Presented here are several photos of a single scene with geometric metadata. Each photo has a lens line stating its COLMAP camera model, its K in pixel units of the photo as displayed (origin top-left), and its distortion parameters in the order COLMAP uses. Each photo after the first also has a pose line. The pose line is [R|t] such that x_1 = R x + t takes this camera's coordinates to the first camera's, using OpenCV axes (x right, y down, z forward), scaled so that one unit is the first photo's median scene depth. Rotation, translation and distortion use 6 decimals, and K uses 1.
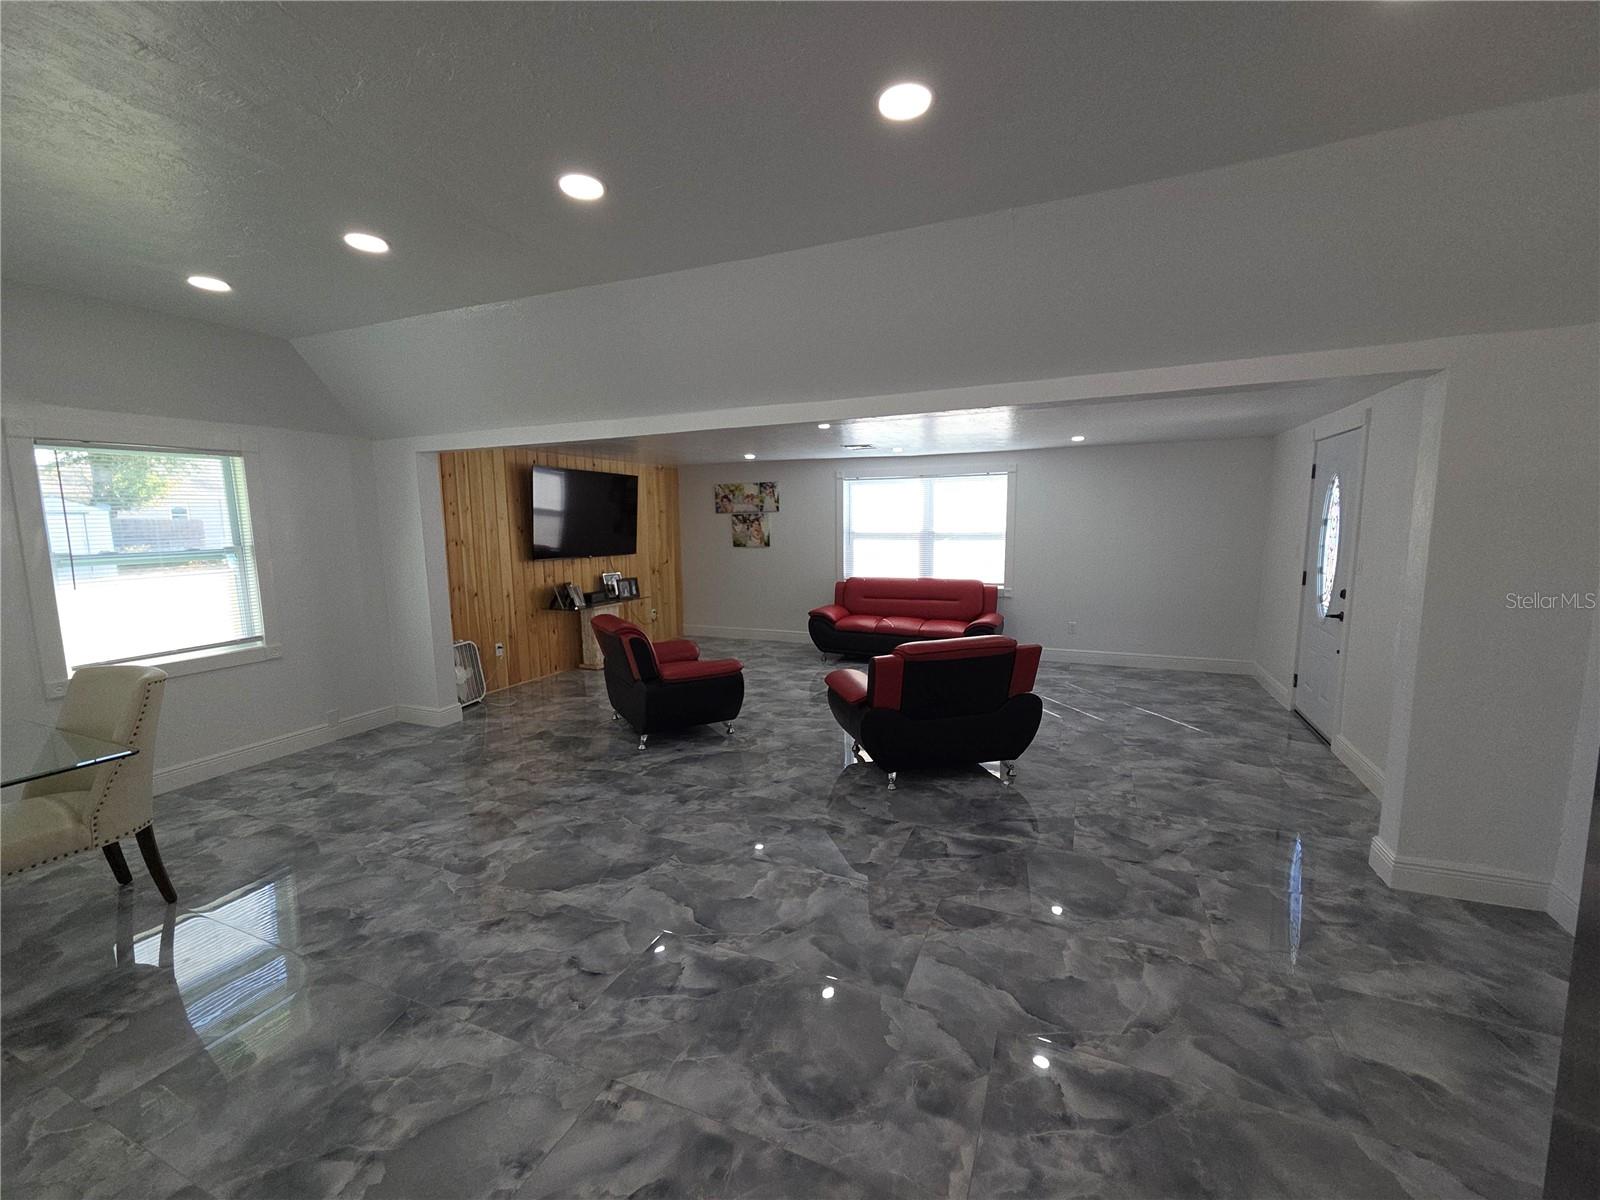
lens RADIAL K [[653.0, 0, 799.9], [0, 653.0, 602.8], [0, 0, 1]] dist [0.006734, -0.002330]
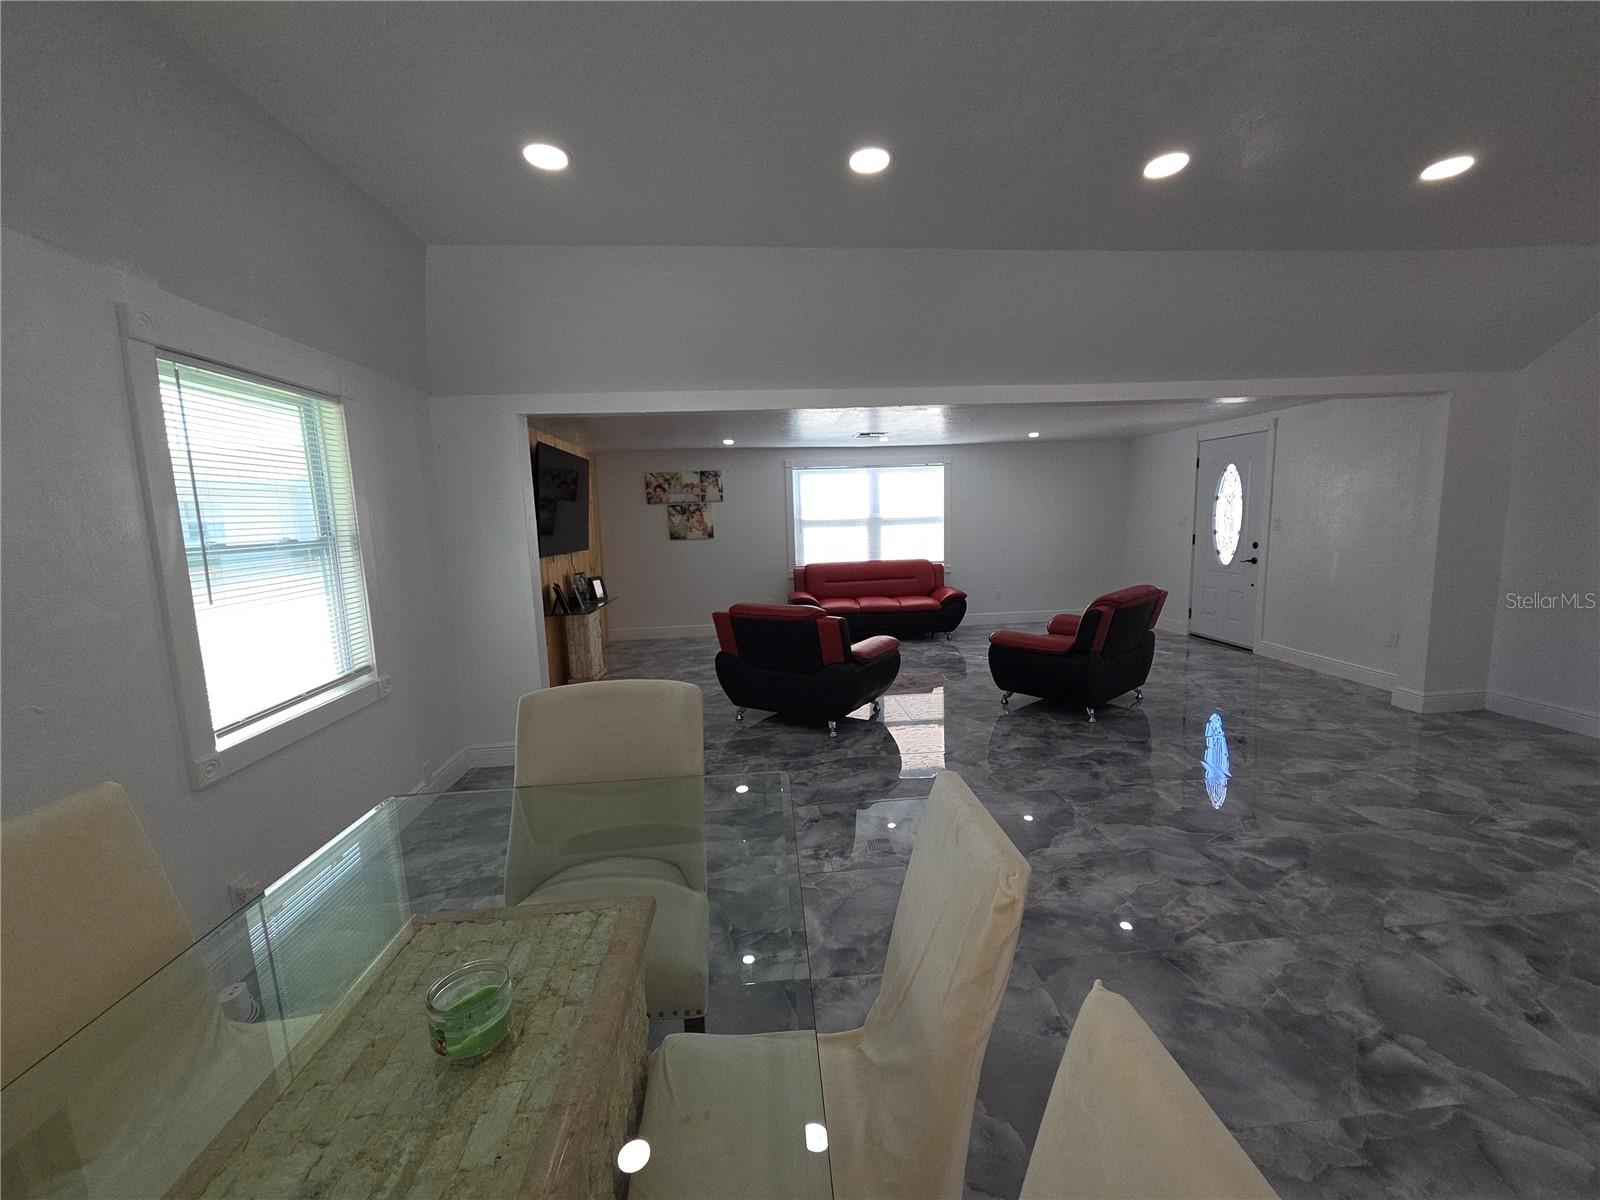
lens RADIAL K [[653.0, 0, 799.9], [0, 653.0, 602.8], [0, 0, 1]] dist [0.006734, -0.002330]
pose [[0.882493, -0.078463, 0.463735, -0.736943], [0.081168, 0.996600, 0.014160, 0.011264], [-0.463270, 0.025144, 0.885861, 0.173902]]
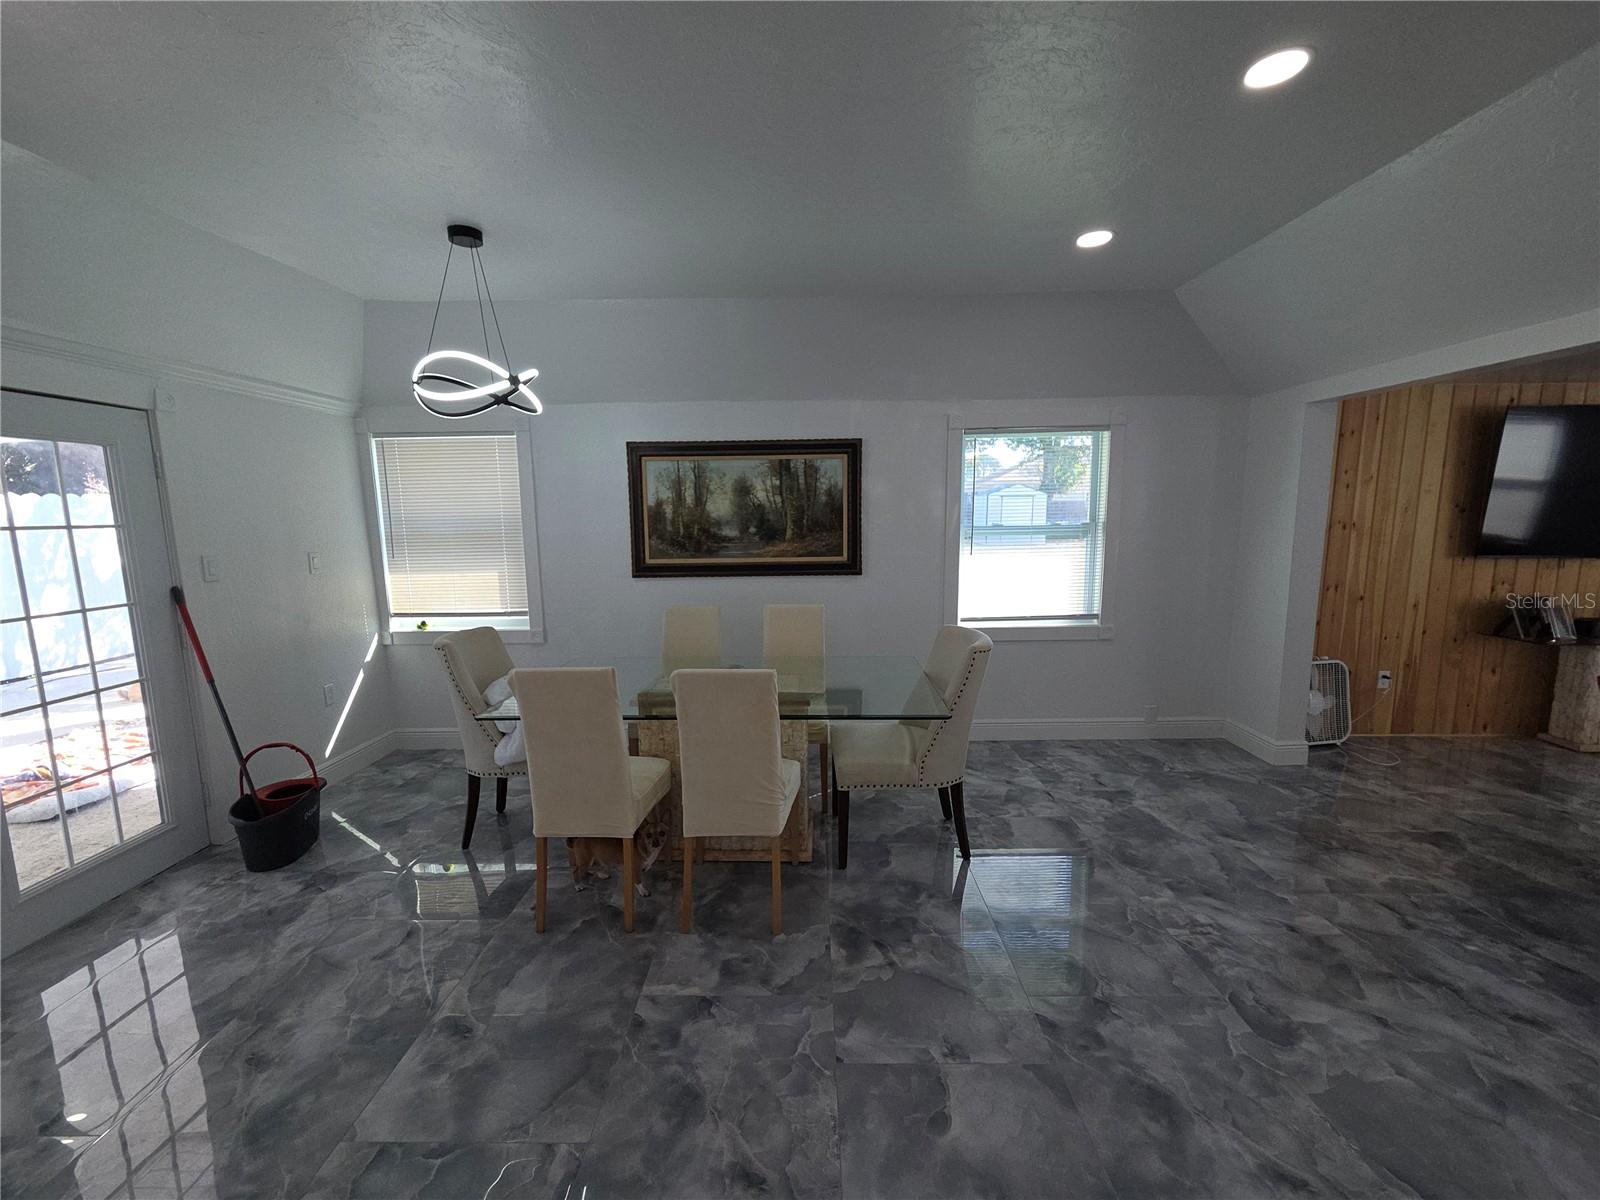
lens RADIAL K [[653.0, 0, 799.9], [0, 653.0, 602.8], [0, 0, 1]] dist [0.006734, -0.002330]
pose [[0.386674, 0.138091, -0.911819, -0.102227], [-0.111562, 0.988469, 0.102389, -0.017428], [0.915443, 0.062133, 0.397621, 0.199413]]
